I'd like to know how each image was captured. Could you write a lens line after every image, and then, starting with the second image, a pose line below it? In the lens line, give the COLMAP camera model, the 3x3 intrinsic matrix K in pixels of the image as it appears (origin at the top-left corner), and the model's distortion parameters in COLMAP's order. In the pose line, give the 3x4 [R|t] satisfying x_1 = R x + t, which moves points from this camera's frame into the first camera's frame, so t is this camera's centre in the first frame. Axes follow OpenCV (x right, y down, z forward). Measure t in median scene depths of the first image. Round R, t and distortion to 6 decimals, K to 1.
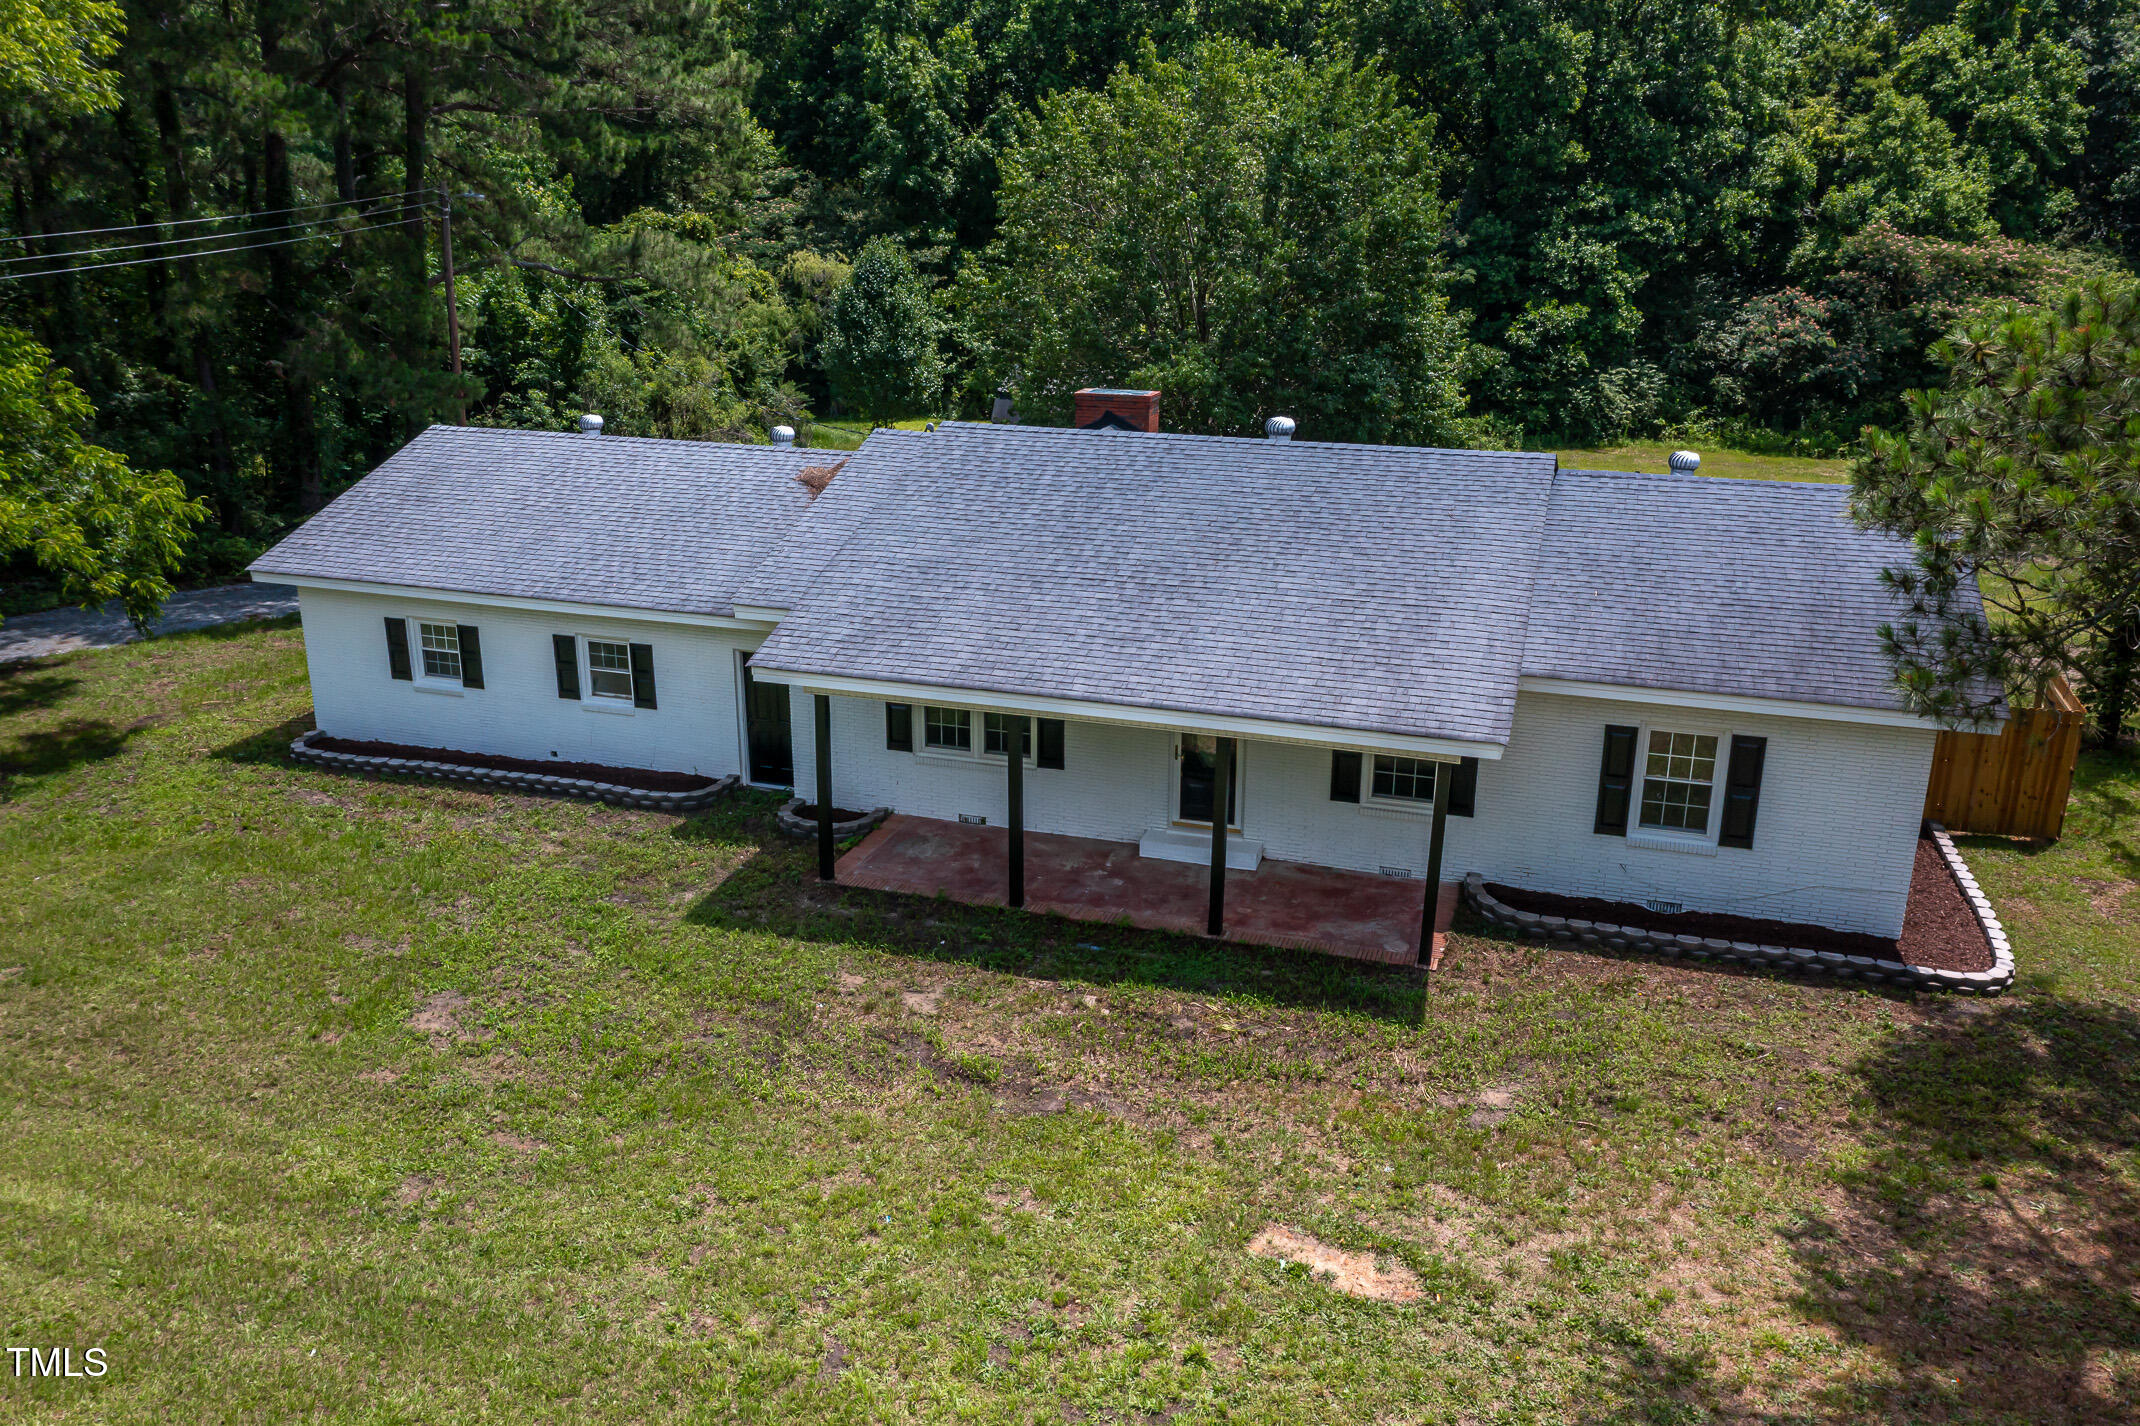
lens RADIAL K [[1685.2, 0, 1065.8], [0, 1685.2, 712.6], [0, 0, 1]] dist [-0.003890, 0.026670]
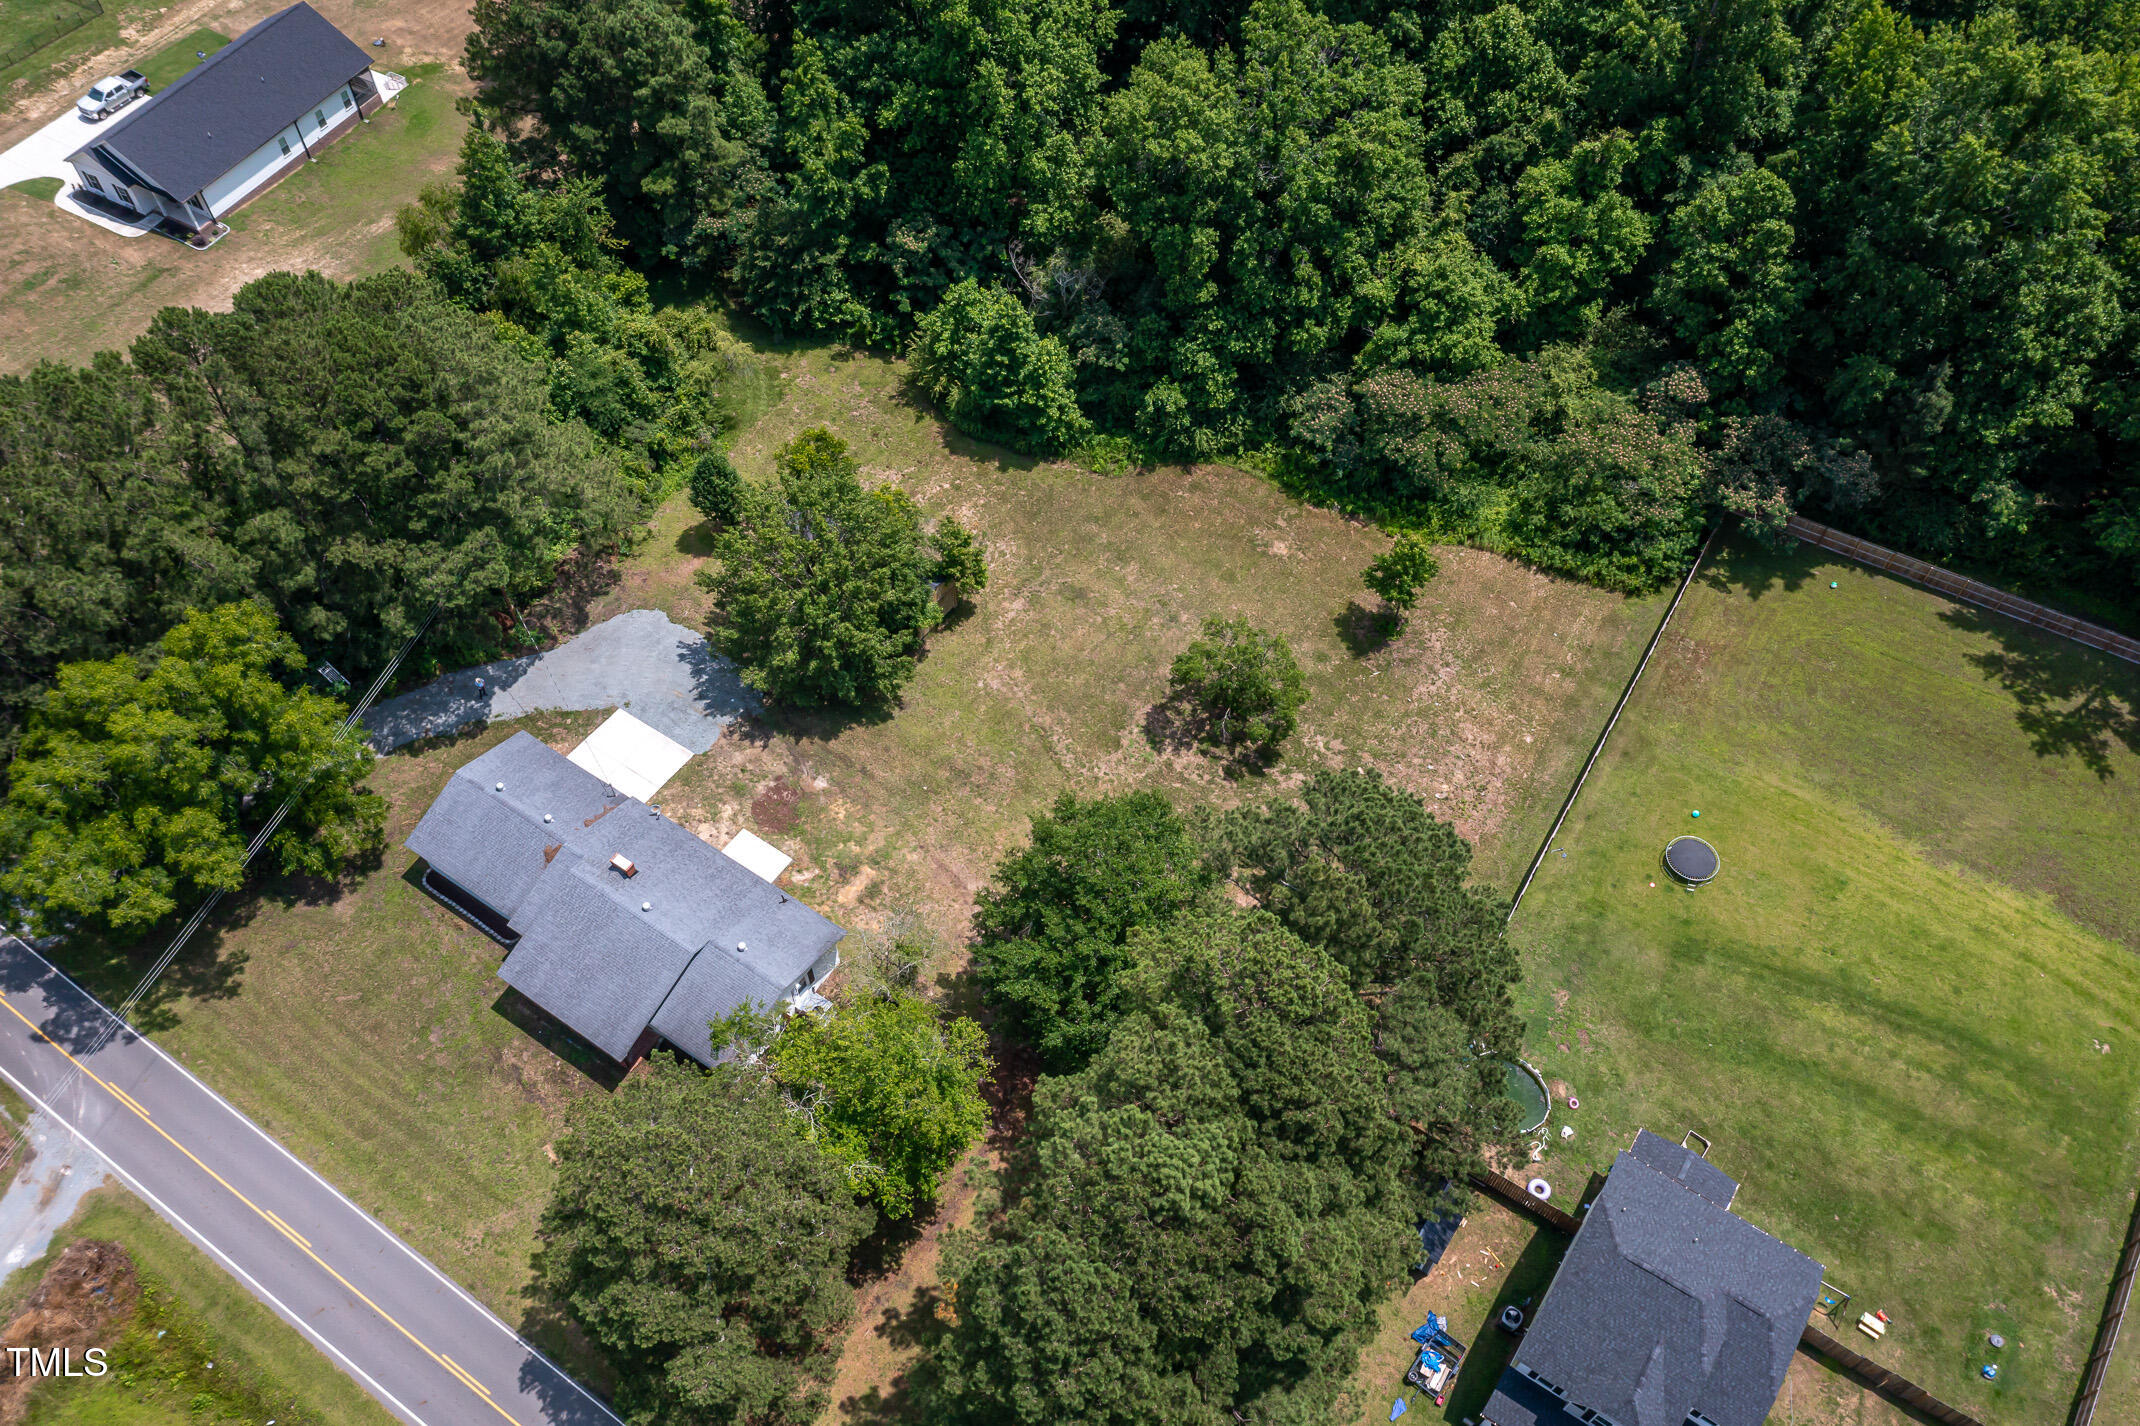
lens RADIAL K [[1678.2, 0, 1063.8], [0, 1678.2, 716.4], [0, 0, 1]] dist [-0.028206, 0.086481]
pose [[0.962534, 0.218541, -0.160524, 1.871551], [-0.080825, 0.796308, 0.599467, -3.447215], [0.258835, -0.564033, 0.784137, -1.740400]]
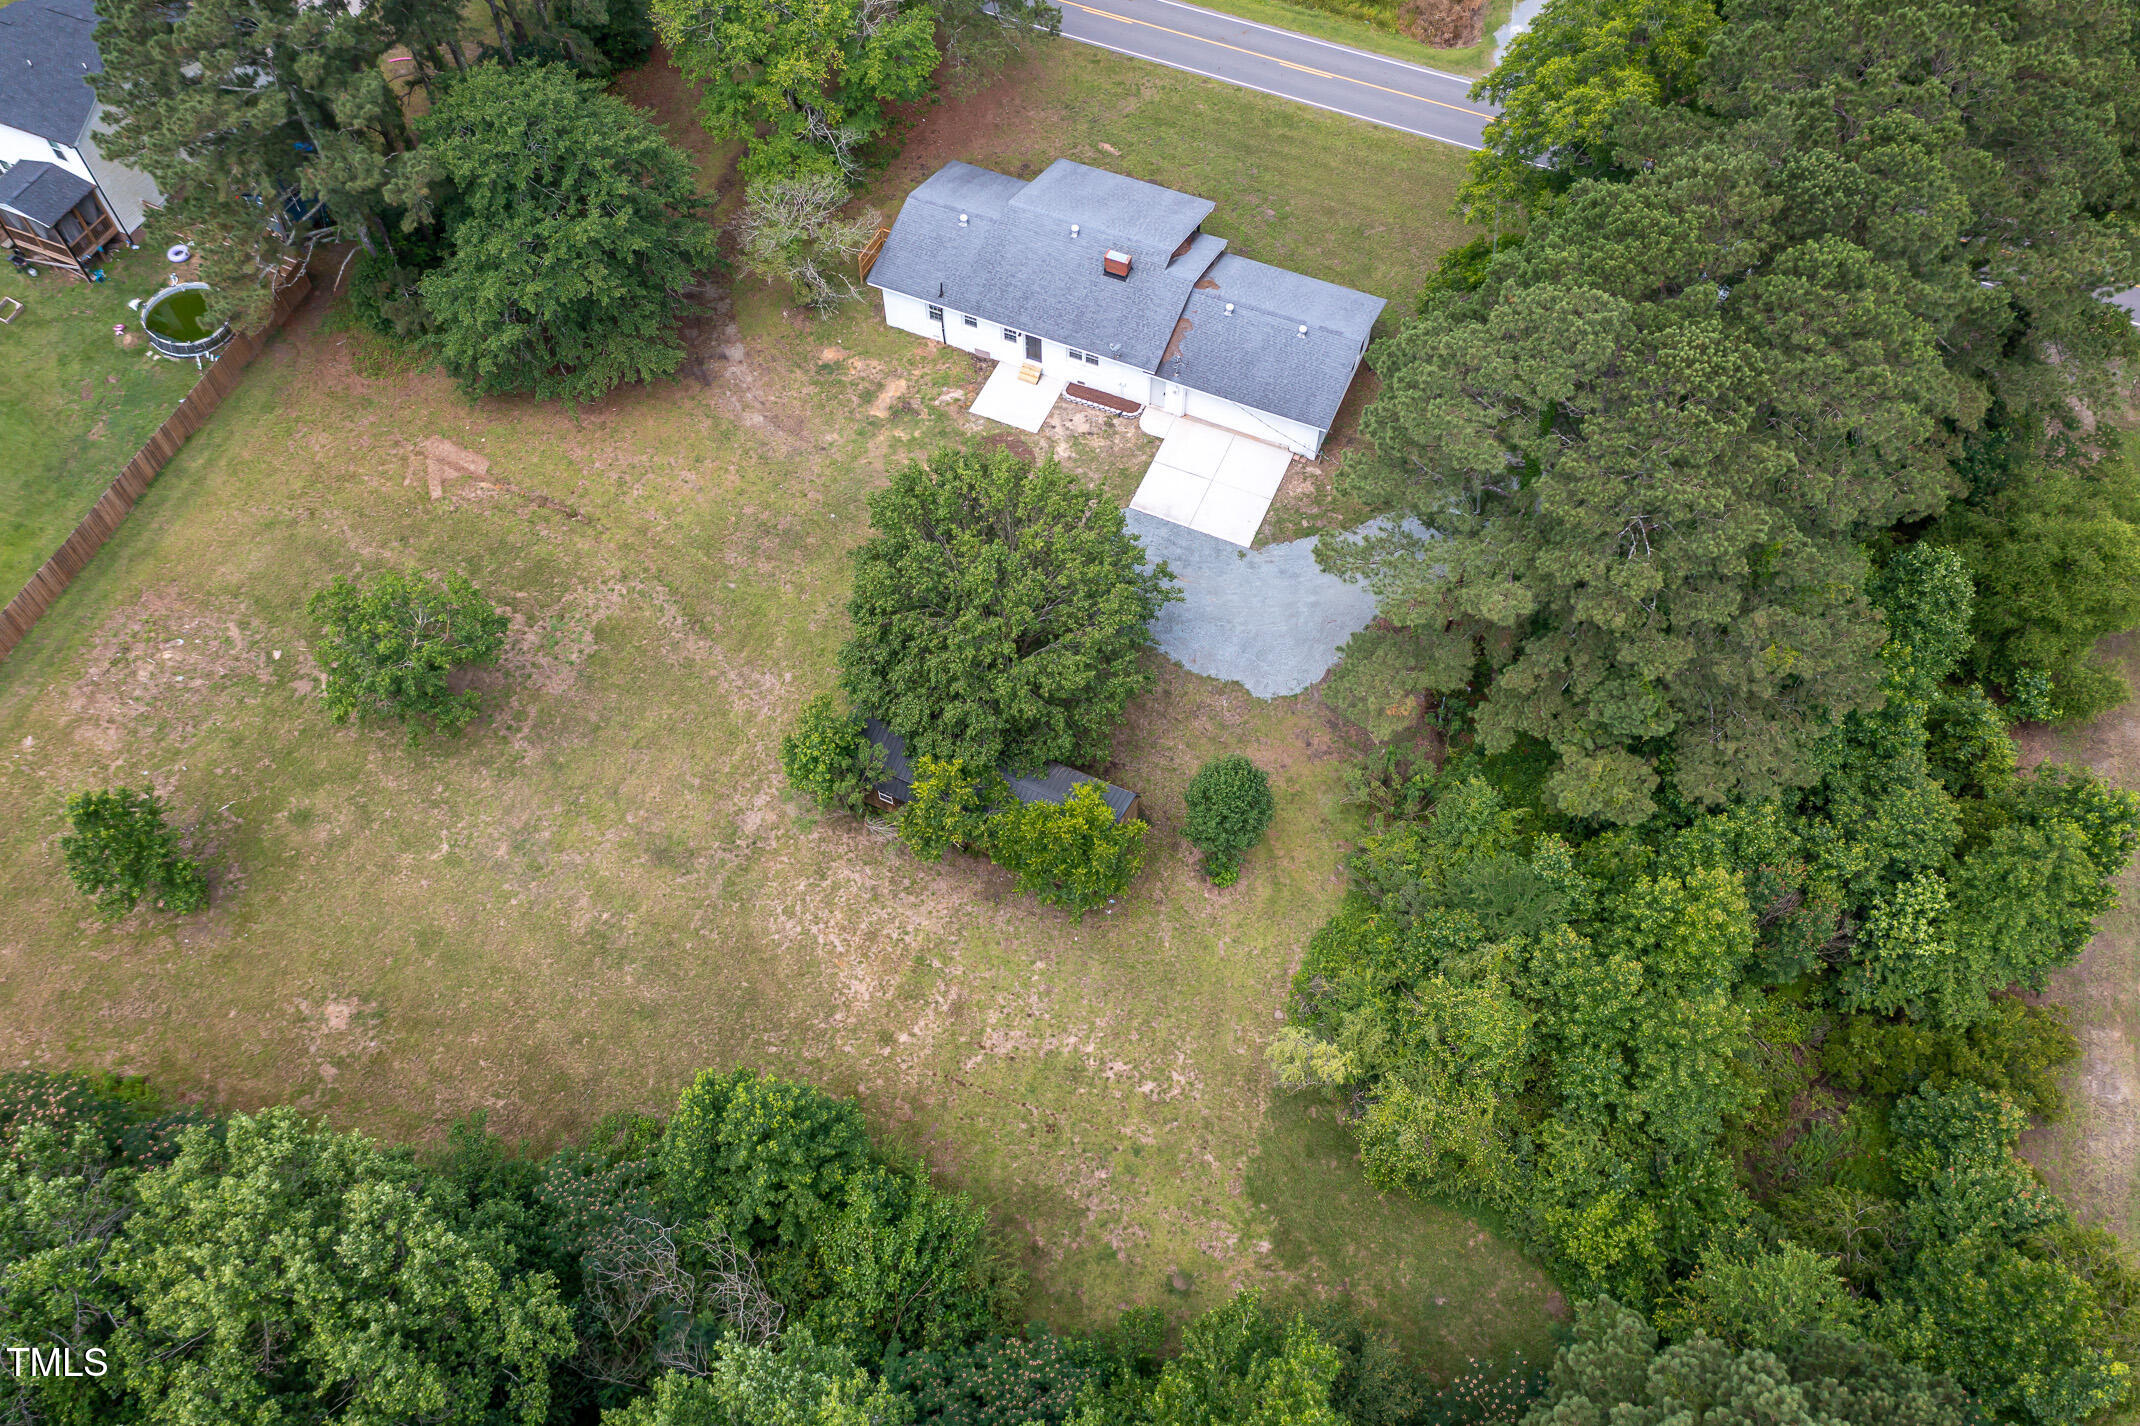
lens RADIAL K [[1678.2, 0, 1063.8], [0, 1678.2, 716.4], [0, 0, 1]] dist [-0.028206, 0.086481]
pose [[-0.995546, -0.079063, 0.051348, -0.128648], [0.029983, 0.250852, 0.967561, -4.010604], [-0.089379, 0.964791, -0.247365, 3.494710]]
